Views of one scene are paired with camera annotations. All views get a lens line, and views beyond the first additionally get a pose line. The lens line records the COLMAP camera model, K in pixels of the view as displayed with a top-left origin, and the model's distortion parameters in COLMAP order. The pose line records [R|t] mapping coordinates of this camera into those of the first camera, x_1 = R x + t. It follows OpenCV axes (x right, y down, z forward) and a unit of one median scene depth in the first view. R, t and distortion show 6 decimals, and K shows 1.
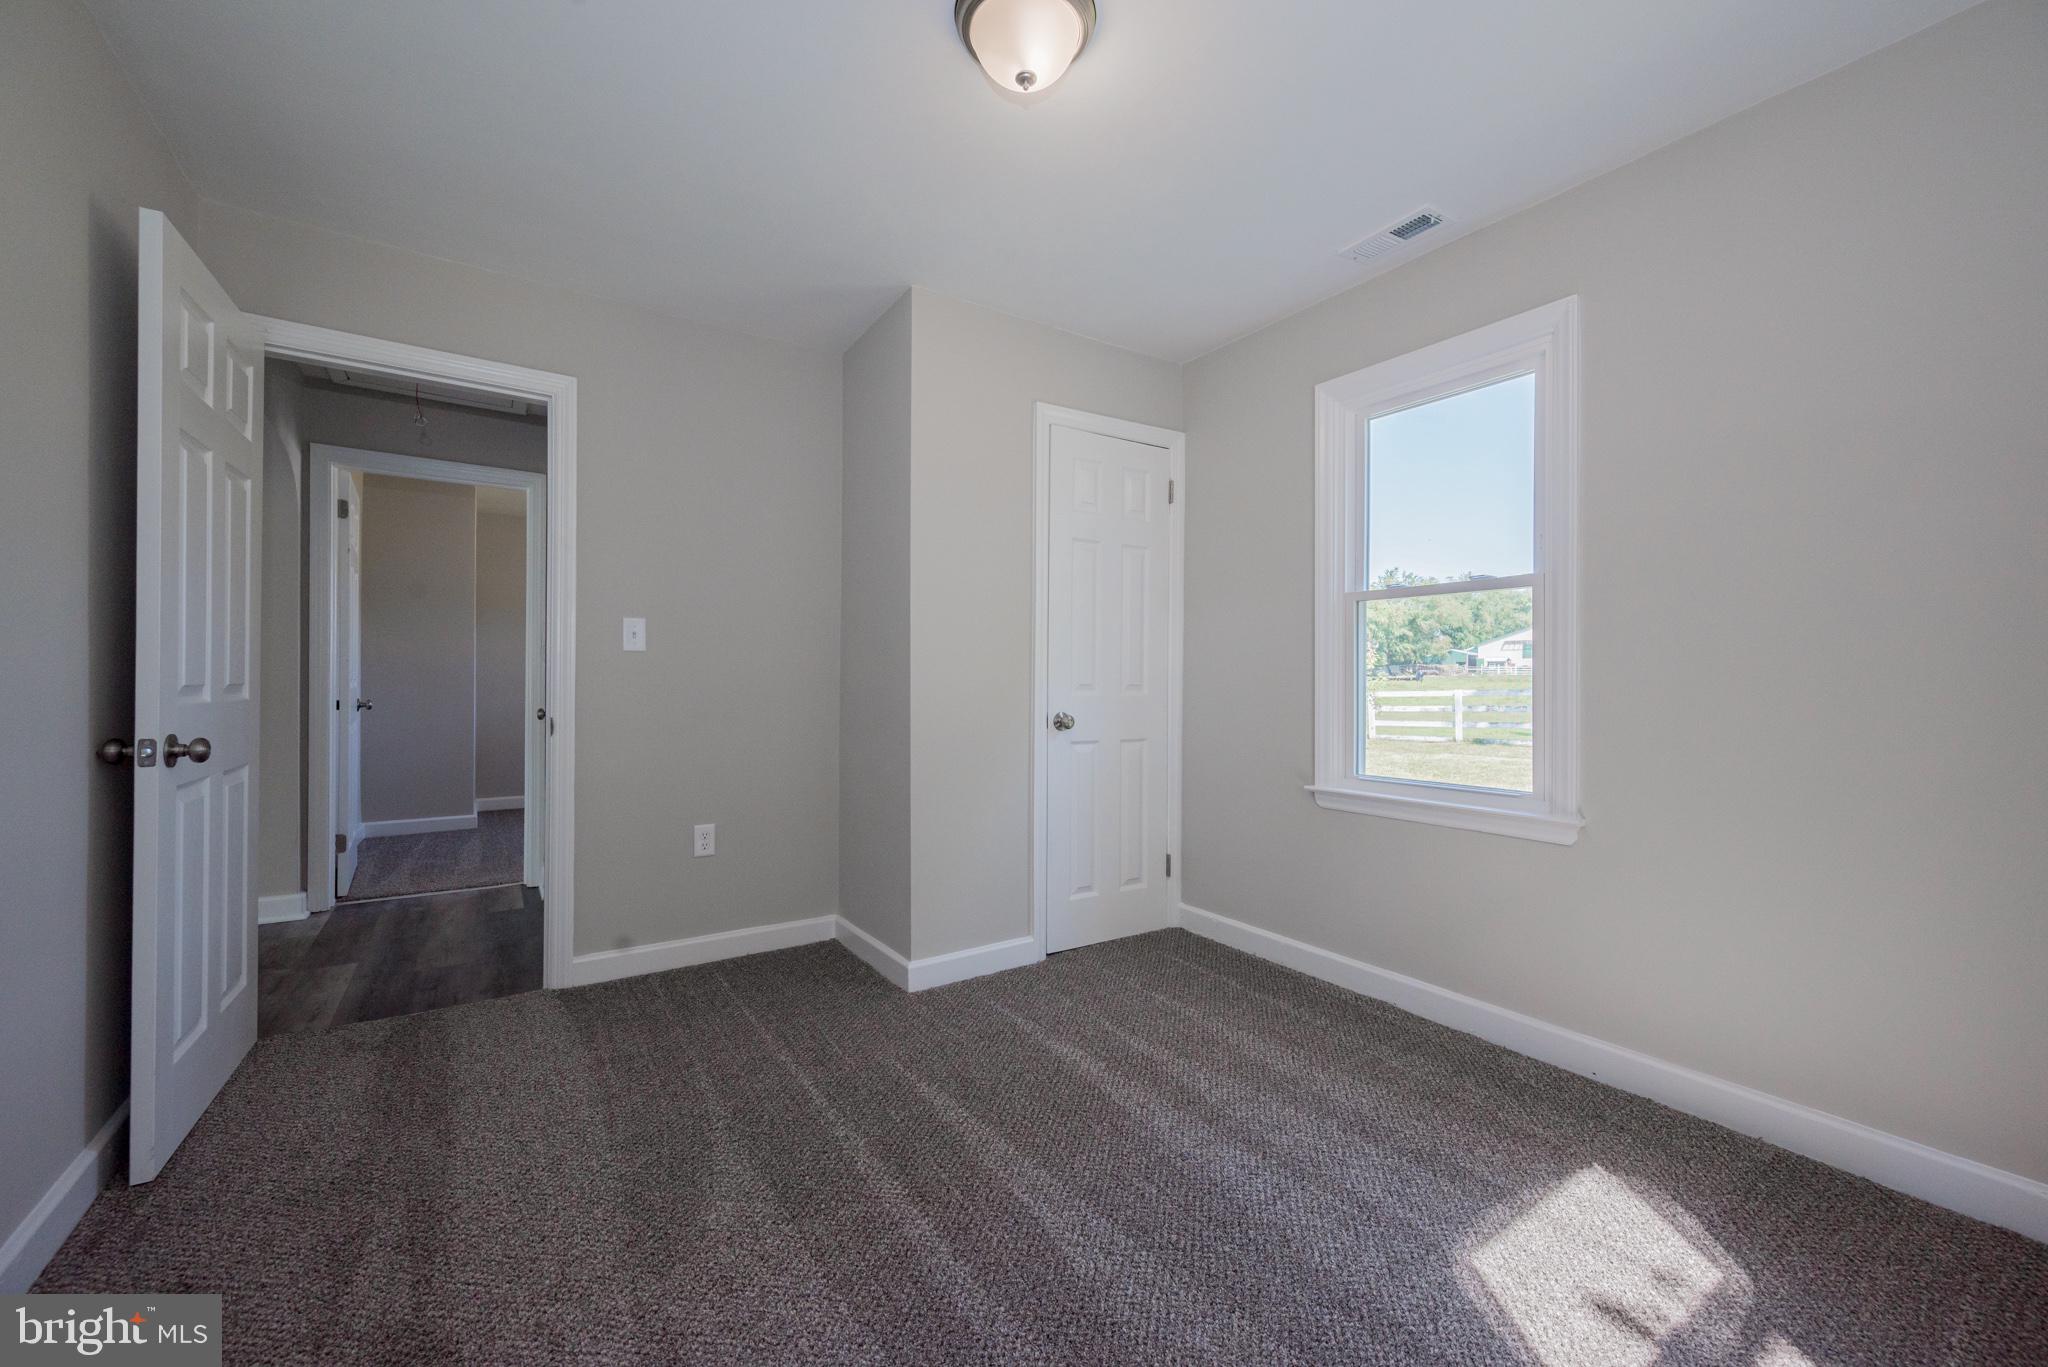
lens RADIAL K [[804.1, 0, 1026.3], [0, 804.1, 690.3], [0, 0, 1]] dist [-0.000517, -0.000549]
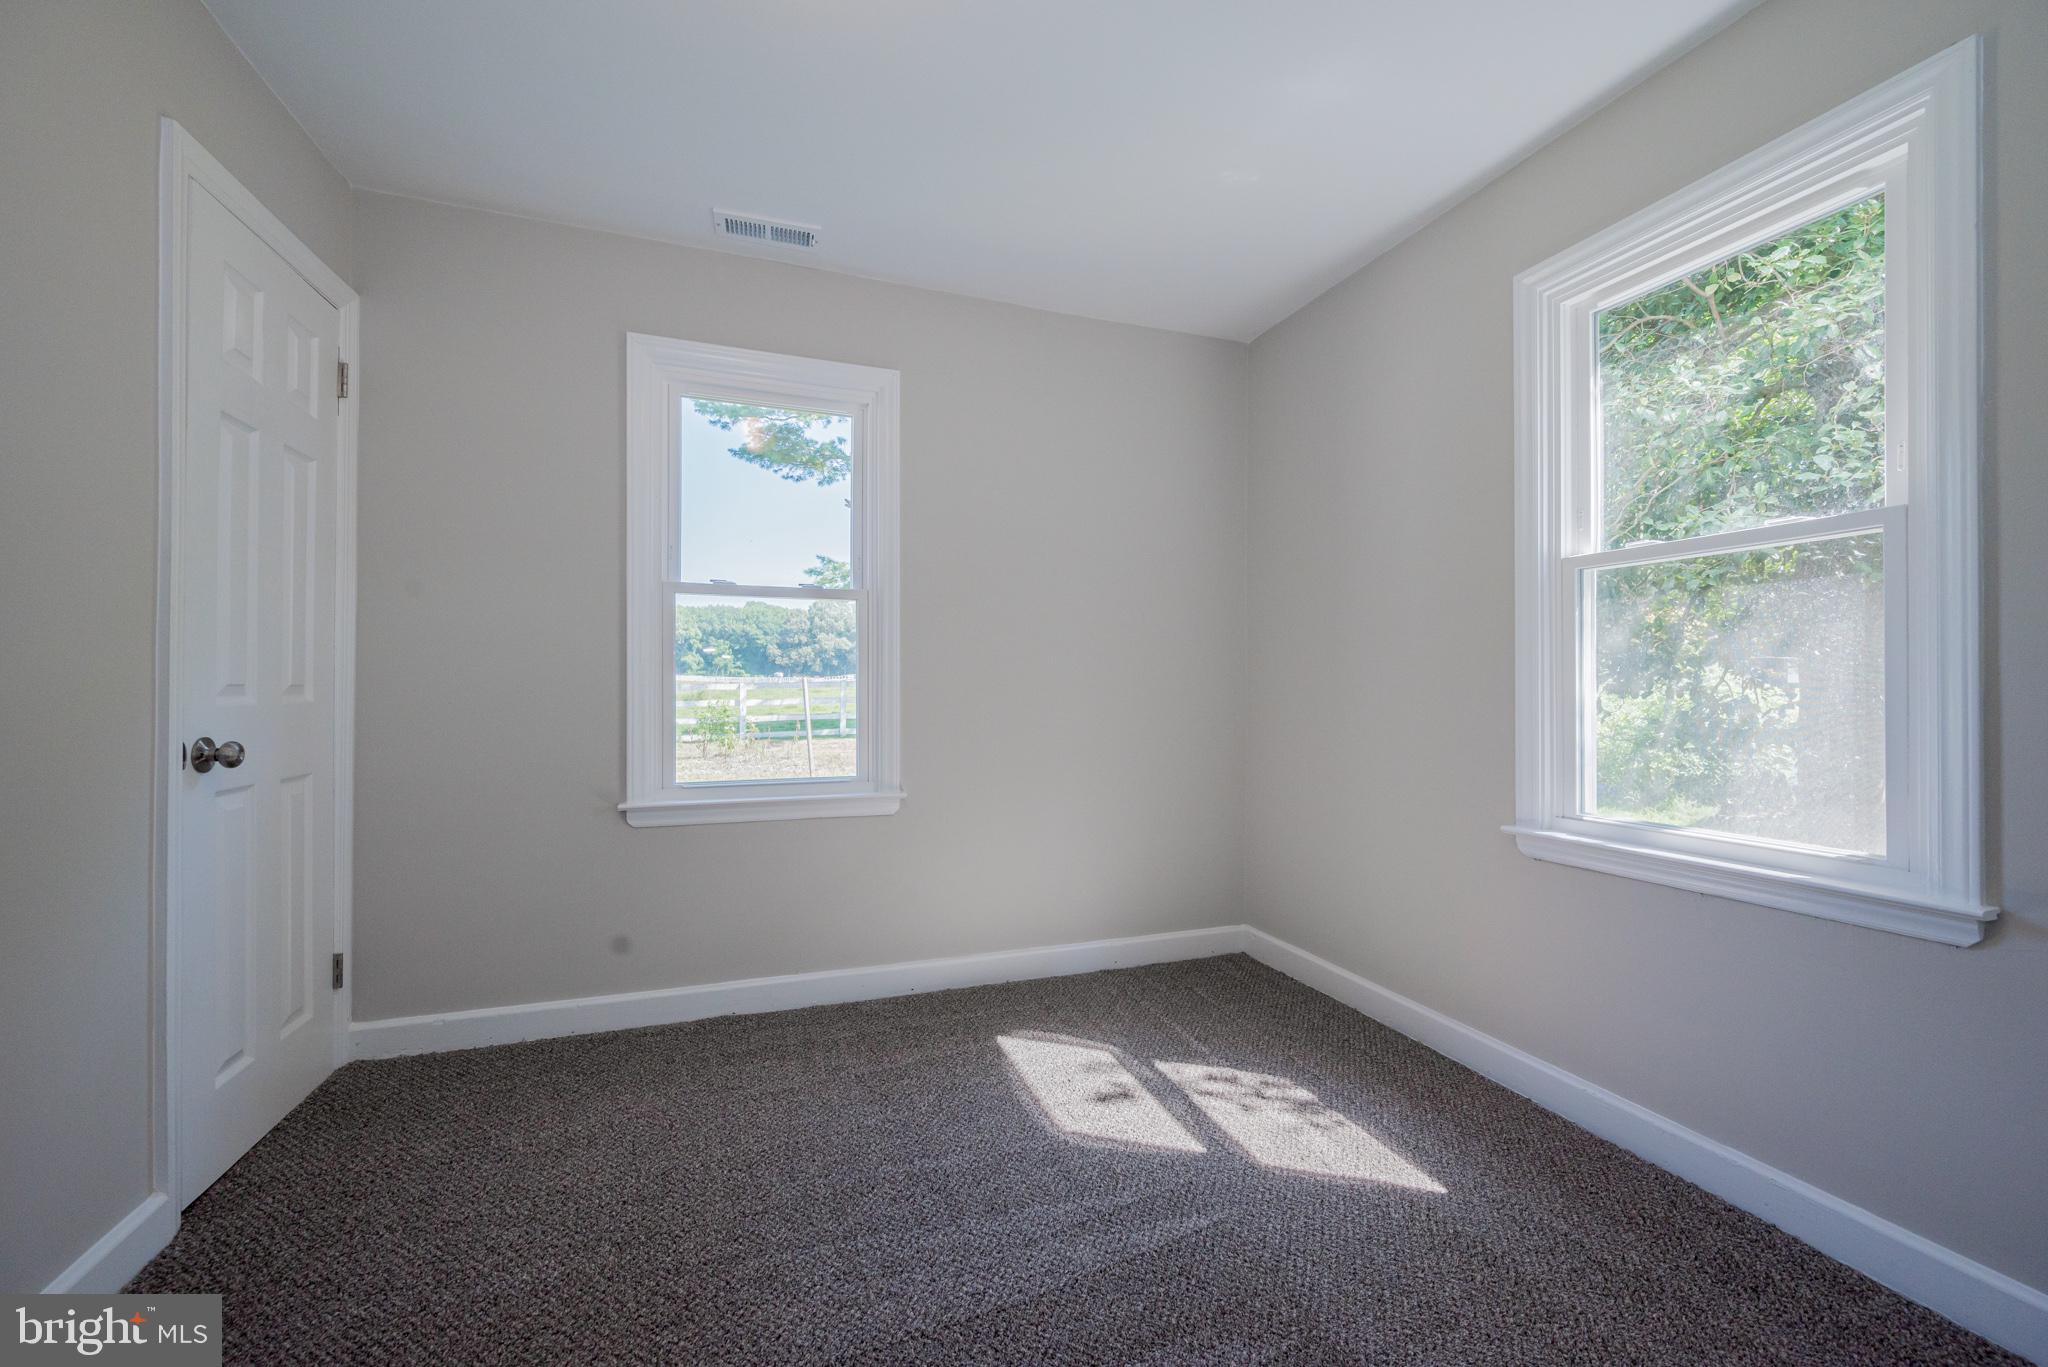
lens RADIAL K [[804.1, 0, 1015.6], [0, 804.1, 682.5], [0, 0, 1]] dist [-0.000517, -0.000549]
pose [[0.234880, -0.000493, 0.972024, -0.376604], [0.002119, 0.999998, -0.000005, -0.007984], [-0.972022, 0.002060, 0.234881, 0.409279]]
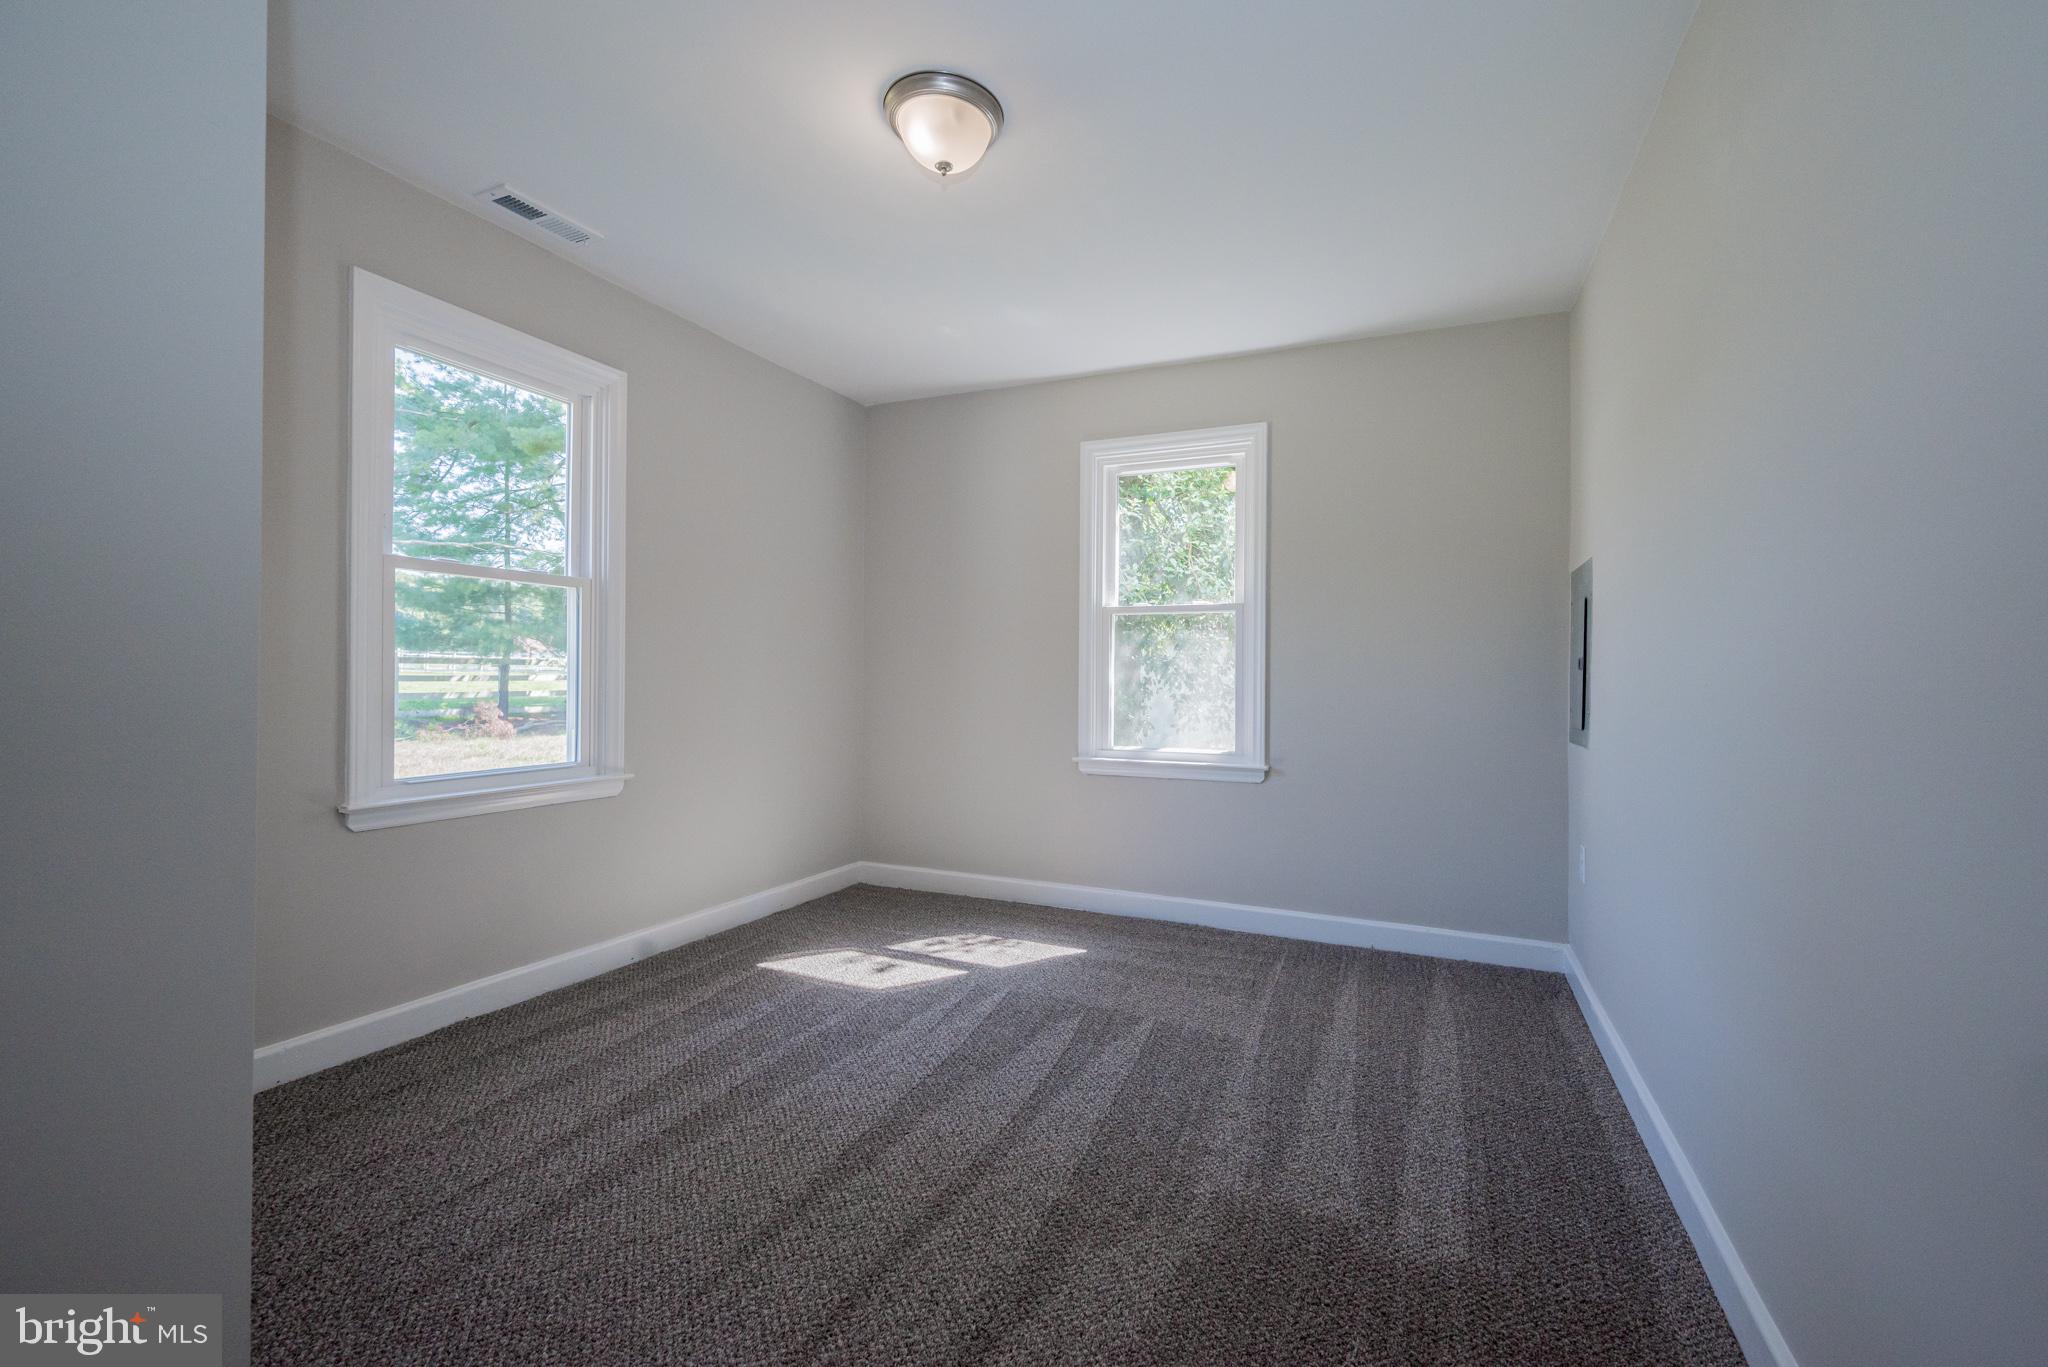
lens RADIAL K [[804.1, 0, 1060.7], [0, 804.1, 670.4], [0, 0, 1]] dist [-0.000517, -0.000549]
pose [[-0.532668, -0.002442, 0.846321, -0.630093], [-0.010774, 0.999934, -0.003896, -0.009272], [-0.846256, -0.011193, -0.532659, 0.853535]]
